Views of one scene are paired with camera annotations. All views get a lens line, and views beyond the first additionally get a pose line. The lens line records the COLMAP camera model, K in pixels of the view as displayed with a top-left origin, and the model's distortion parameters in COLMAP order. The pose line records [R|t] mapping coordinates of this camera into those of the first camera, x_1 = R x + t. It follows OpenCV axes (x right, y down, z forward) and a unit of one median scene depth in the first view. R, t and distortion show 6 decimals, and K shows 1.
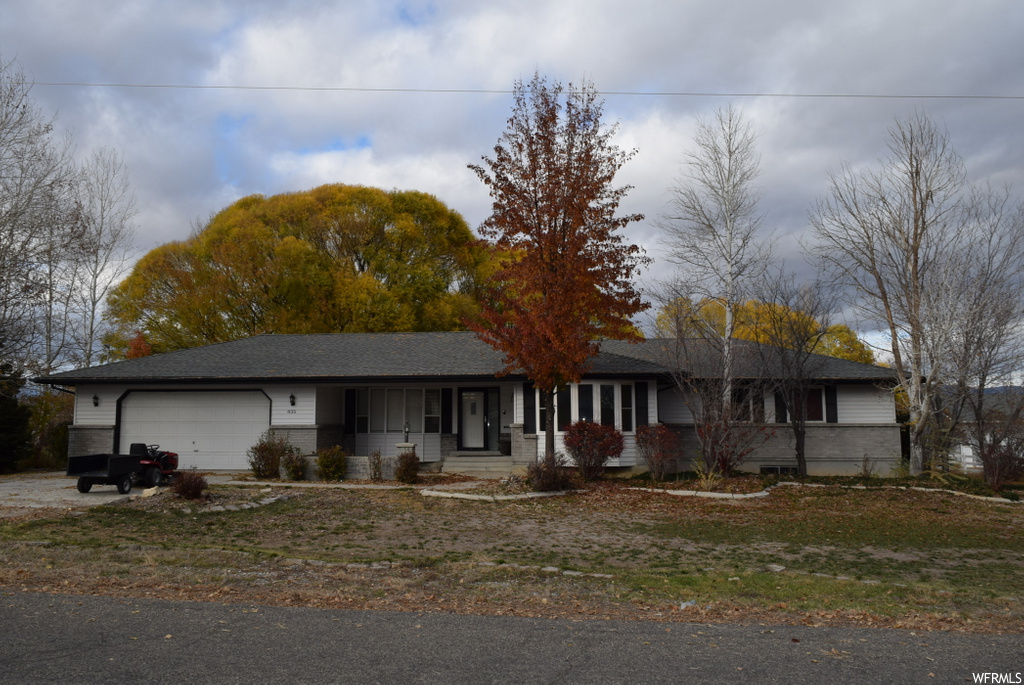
lens RADIAL K [[797.3, 0, 512.0], [0, 797.3, 342.5], [0, 0, 1]] dist [-0.018532, 0.001797]
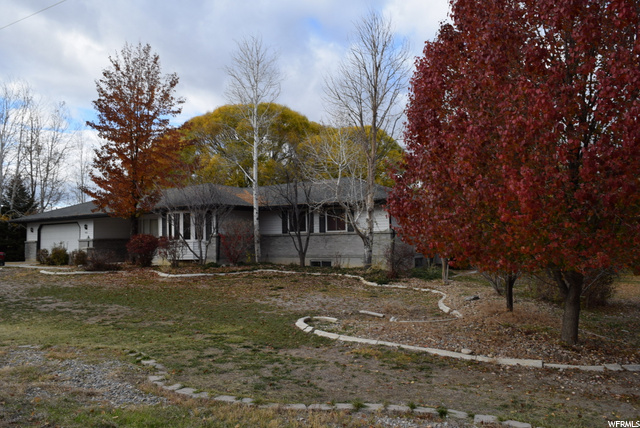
lens RADIAL K [[498.3, 0, 320.0], [0, 498.3, 214.0], [0, 0, 1]] dist [-0.018532, 0.001797]
pose [[0.899373, -0.039259, -0.435415, 0.827784], [0.062607, 0.997260, 0.039400, 0.029992], [0.432676, -0.062695, 0.899367, 0.146076]]
